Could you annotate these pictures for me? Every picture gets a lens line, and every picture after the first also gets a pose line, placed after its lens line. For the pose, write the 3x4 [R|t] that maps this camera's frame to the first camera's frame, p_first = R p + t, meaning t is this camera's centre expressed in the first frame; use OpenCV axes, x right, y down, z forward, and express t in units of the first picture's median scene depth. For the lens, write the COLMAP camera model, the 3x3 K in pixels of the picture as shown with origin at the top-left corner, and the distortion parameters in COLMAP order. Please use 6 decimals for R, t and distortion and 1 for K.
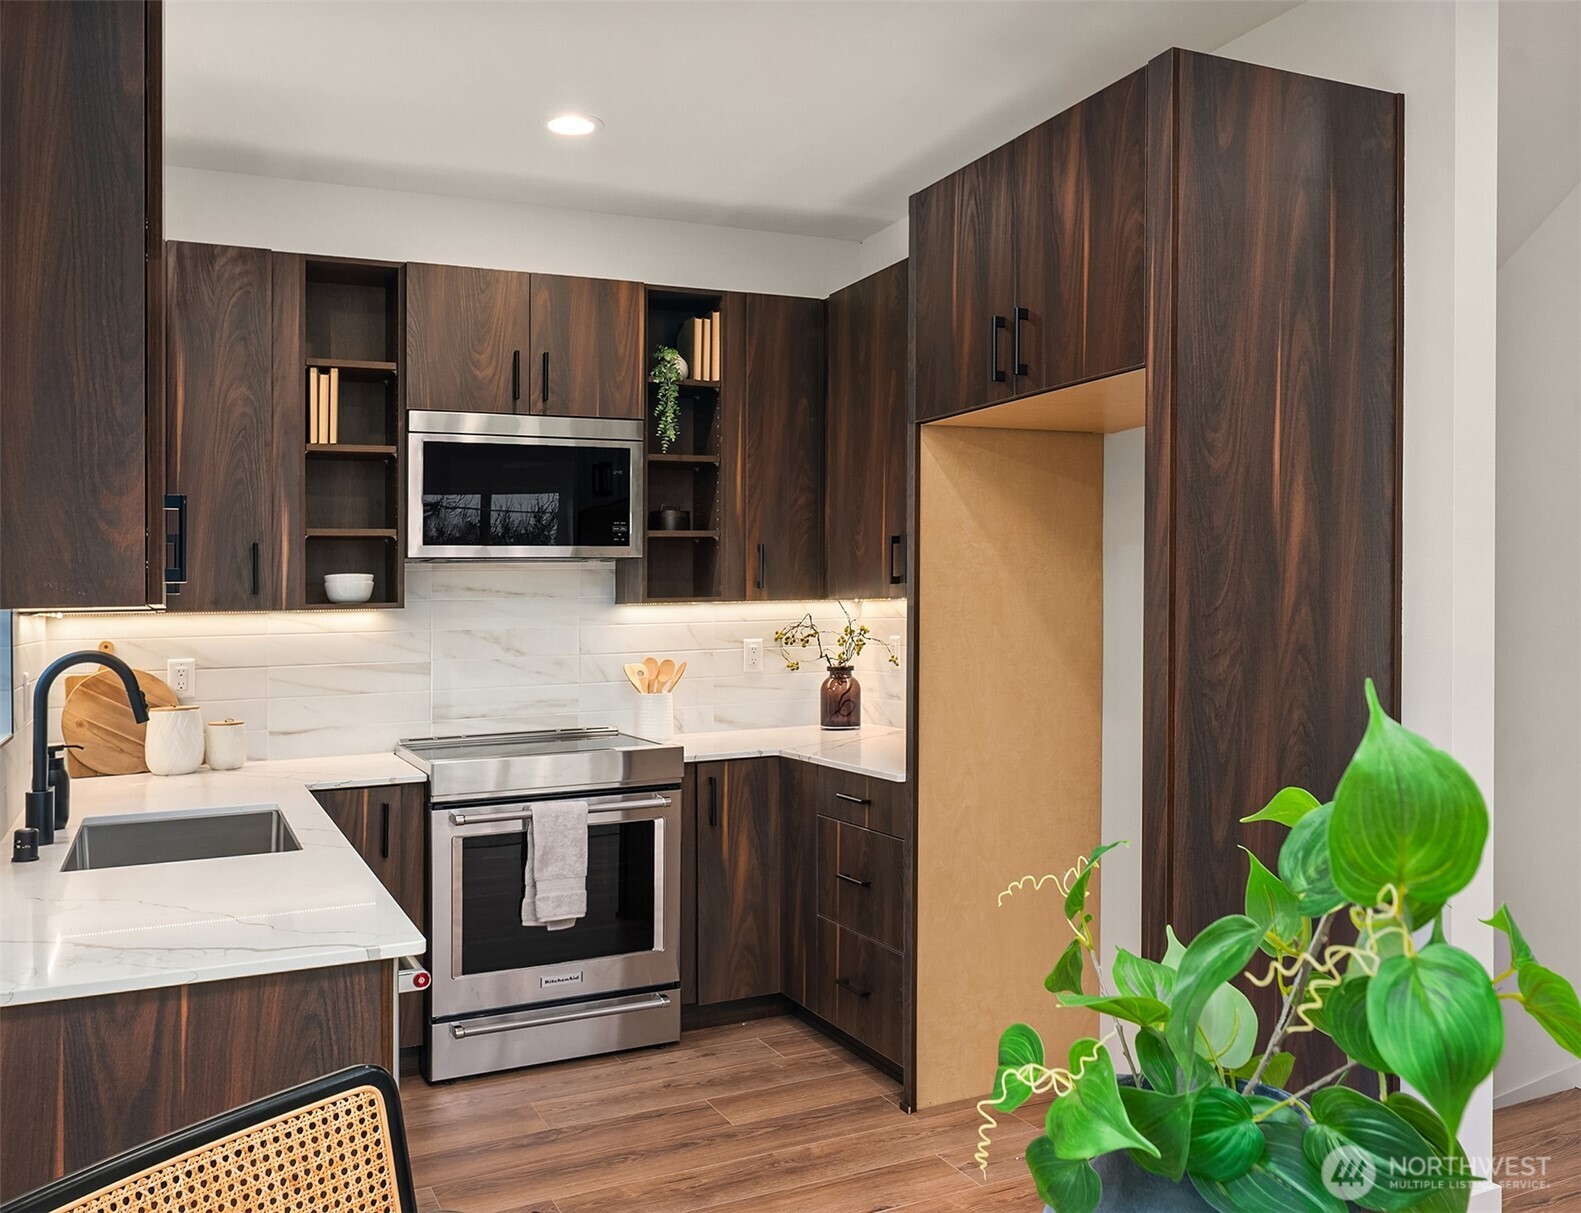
lens RADIAL K [[1338.5, 0, 836.9], [0, 1338.5, 675.1], [0, 0, 1]] dist [-0.002138, 0.003680]
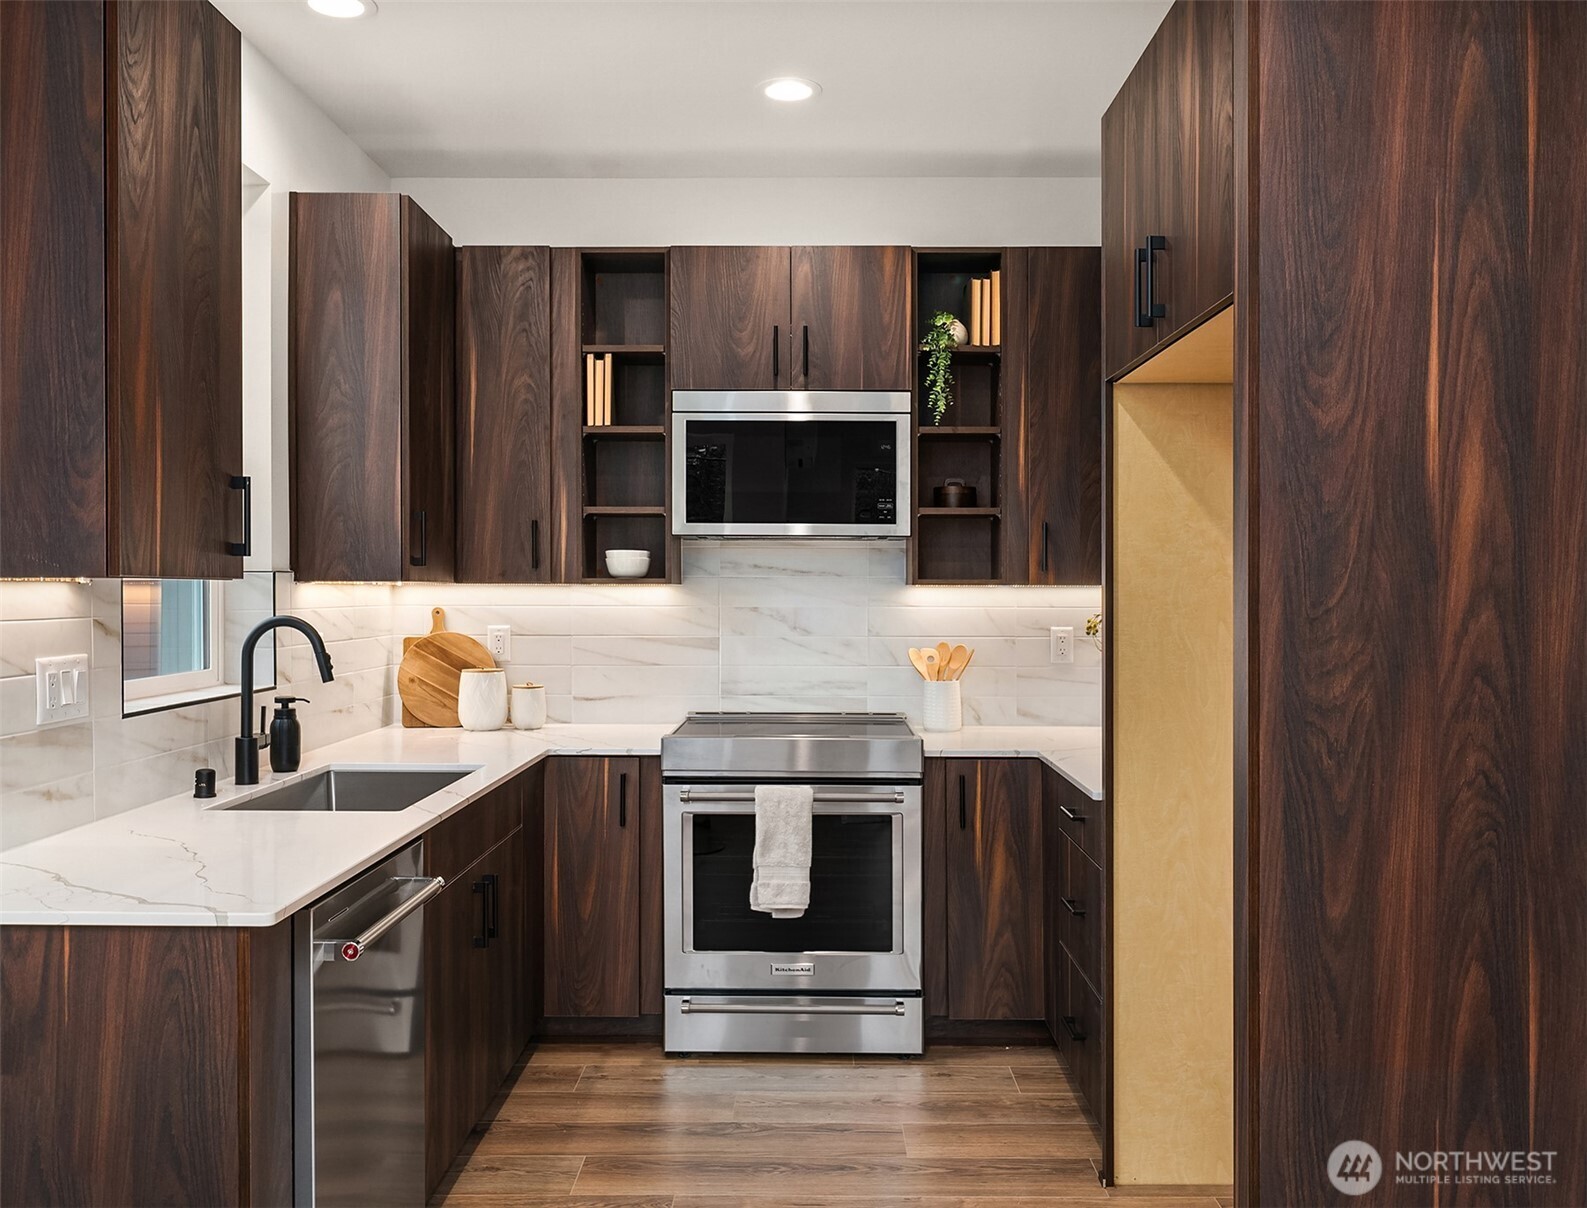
lens RADIAL K [[1354.6, 0, 795.8], [0, 1354.6, 638.2], [0, 0, 1]] dist [-0.007591, 0.000193]
pose [[0.893728, 0.040699, -0.446760, 0.236053], [-0.045791, 0.998951, -0.000602, -0.013067], [0.446267, 0.020995, 0.894654, 0.122402]]
